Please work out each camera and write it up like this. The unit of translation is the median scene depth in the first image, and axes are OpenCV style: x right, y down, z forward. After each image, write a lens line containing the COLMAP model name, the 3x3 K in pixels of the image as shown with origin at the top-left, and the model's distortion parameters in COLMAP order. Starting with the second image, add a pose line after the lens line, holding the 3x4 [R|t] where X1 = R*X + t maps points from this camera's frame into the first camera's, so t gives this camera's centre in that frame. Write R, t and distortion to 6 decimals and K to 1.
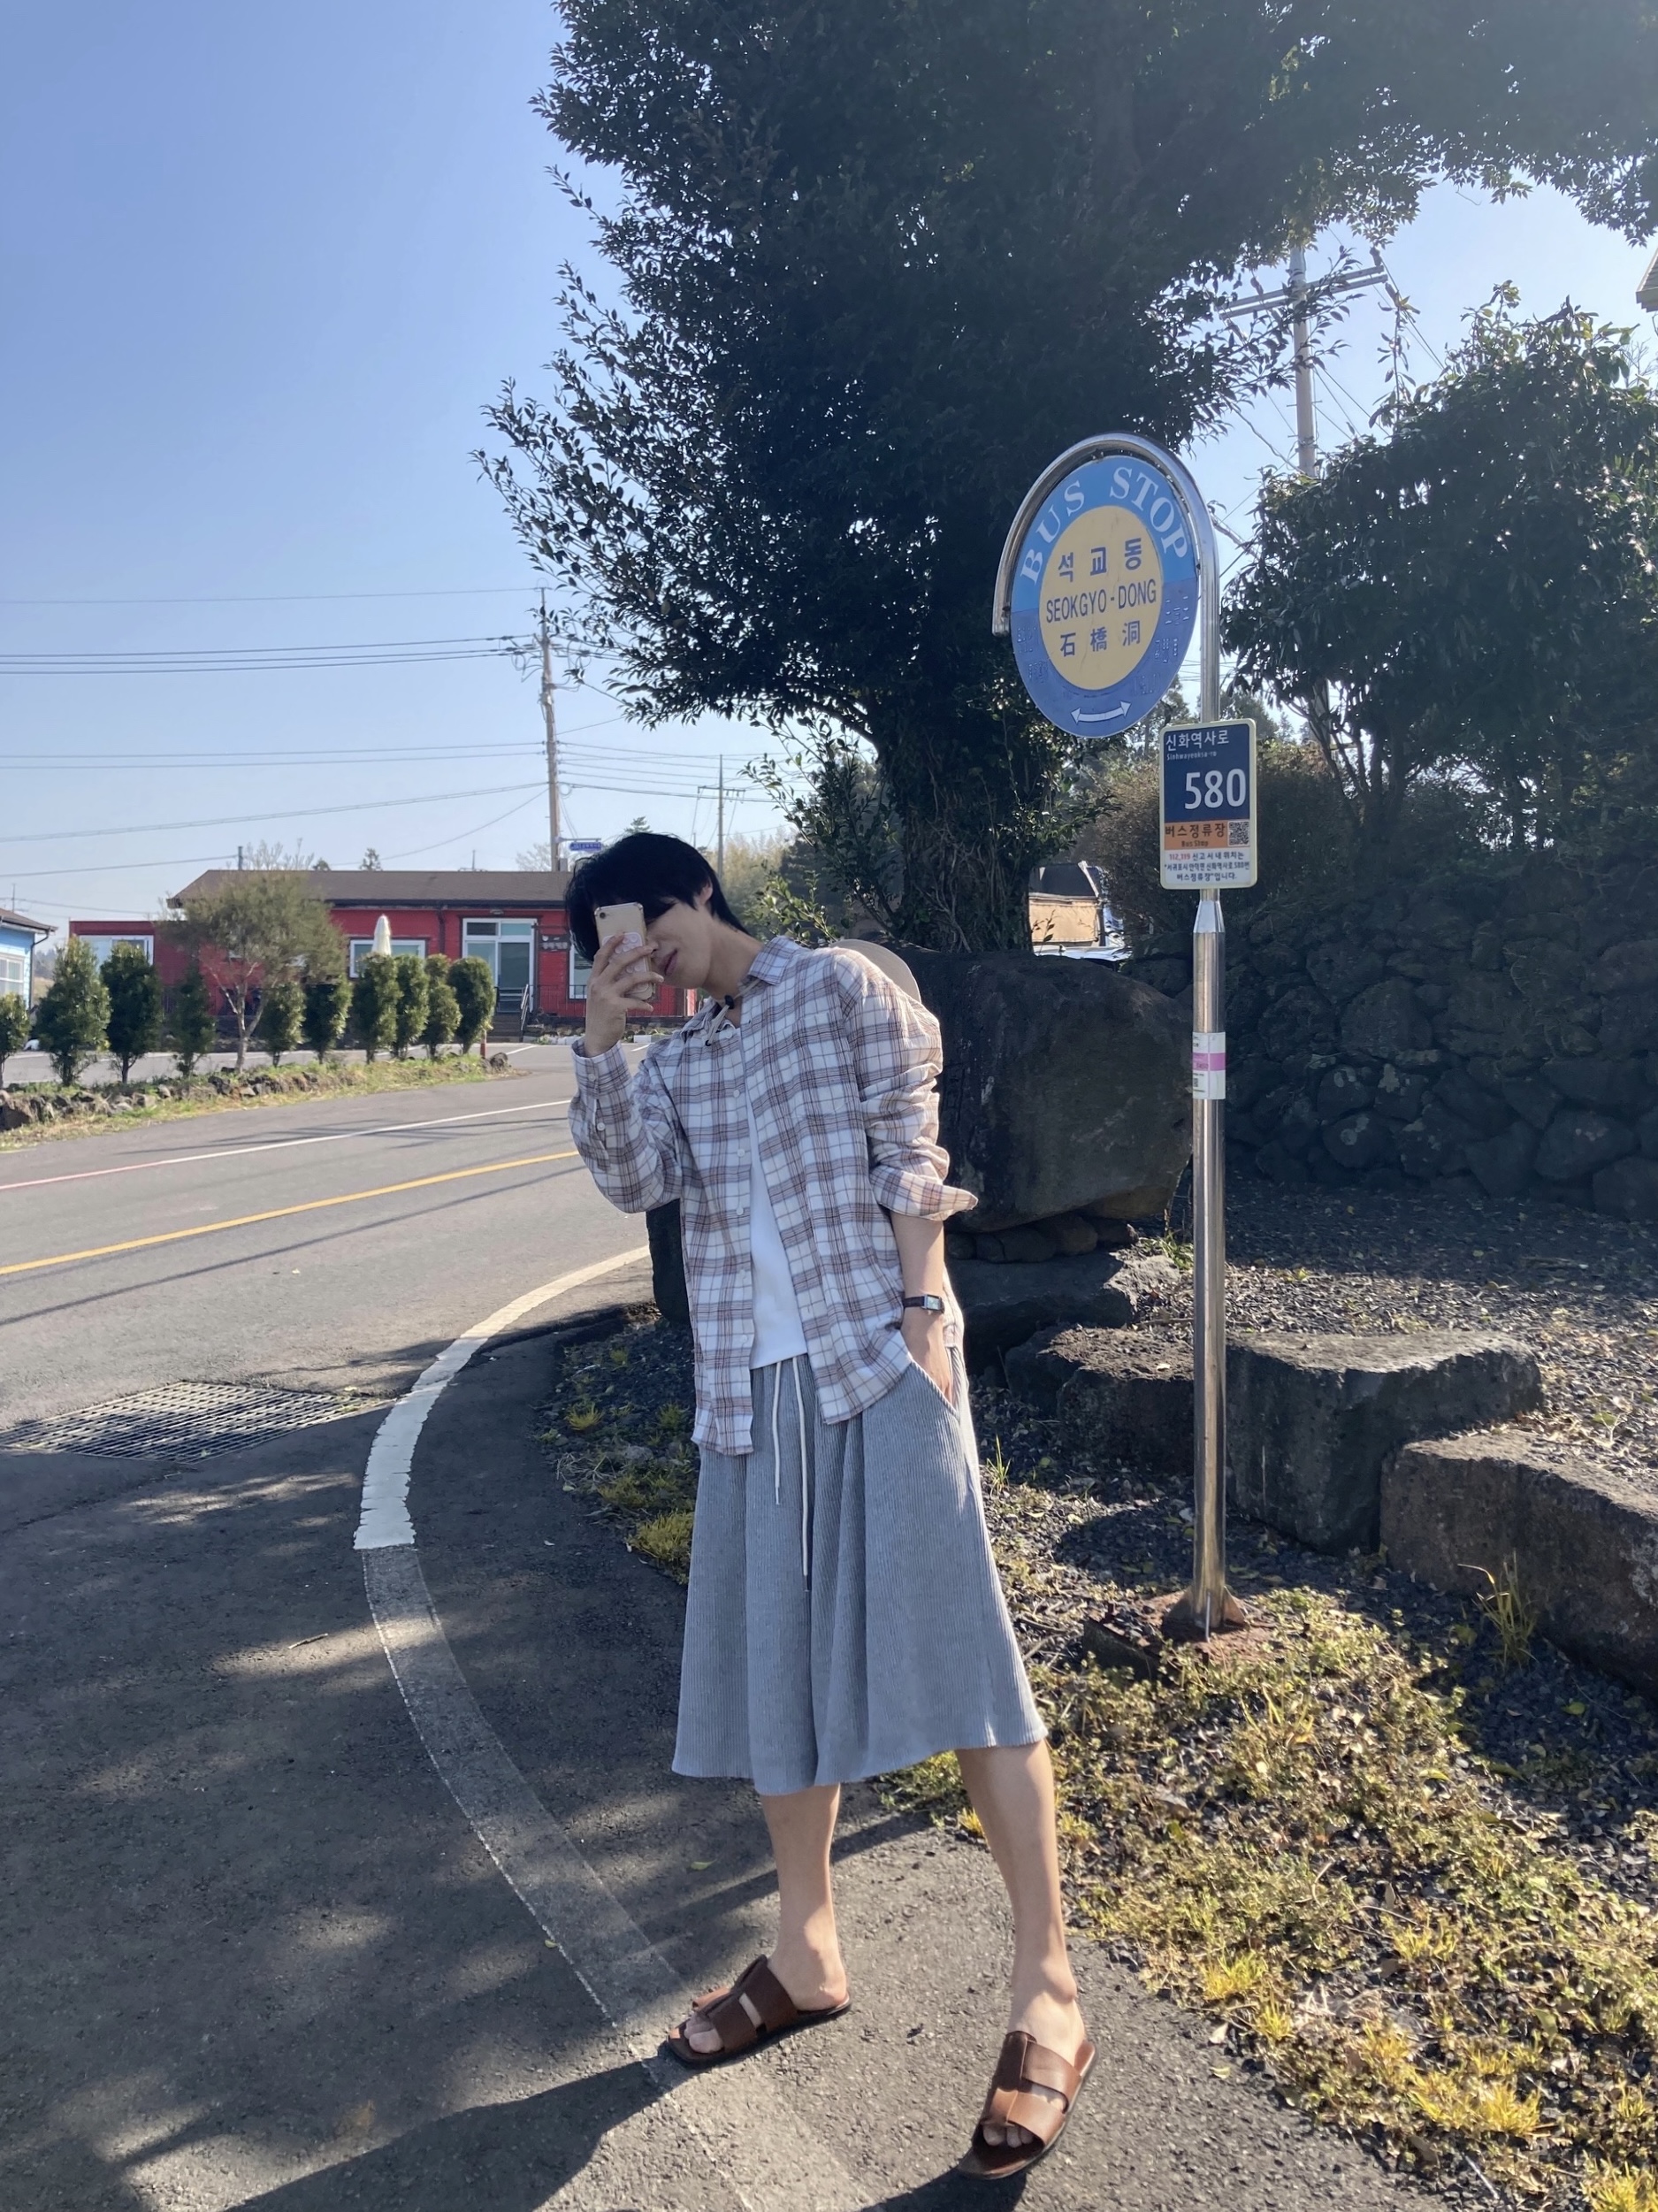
lens RADIAL K [[1825.0, 0, 834.3], [0, 1825.0, 1092.7], [0, 0, 1]] dist [0.010280, 0.027279]
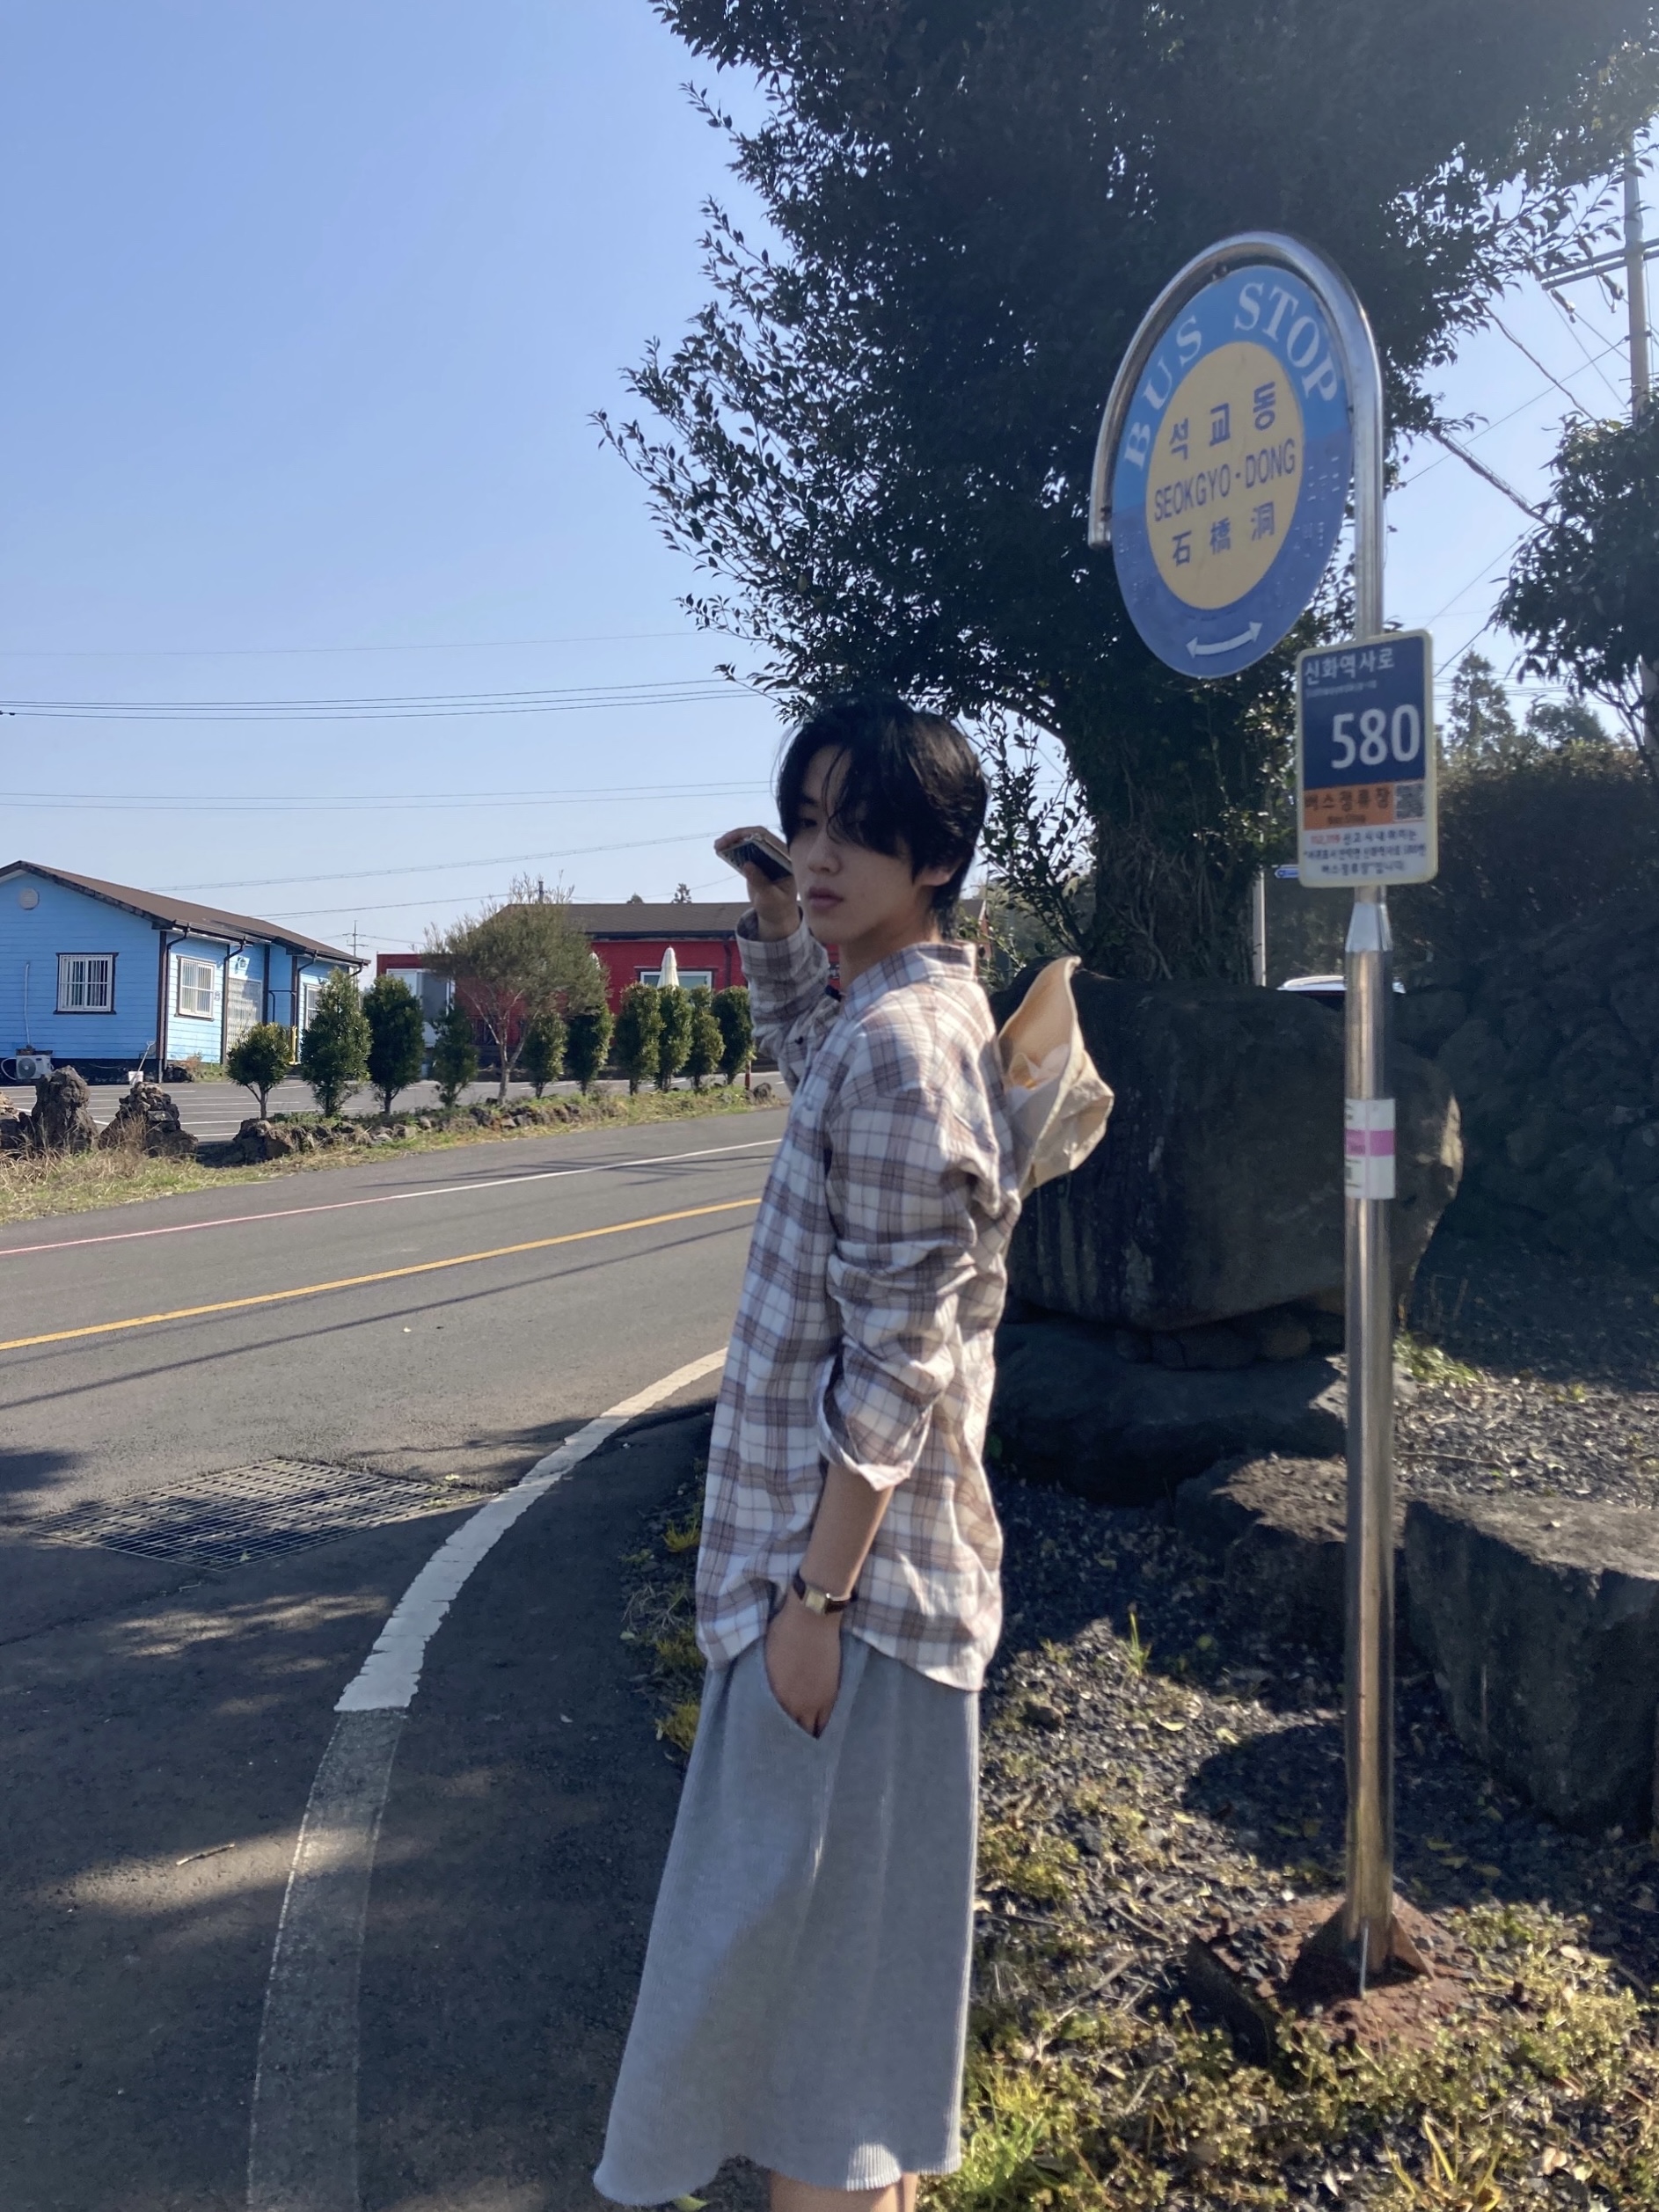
lens RADIAL K [[1825.3, 0, 825.8], [0, 1825.3, 1107.9], [0, 0, 1]] dist [0.010280, 0.027279]
pose [[0.985747, 0.010734, -0.167891, 0.068927], [-0.012243, 0.999893, -0.007955, -0.012745], [0.167788, 0.009897, 0.985773, 0.169313]]
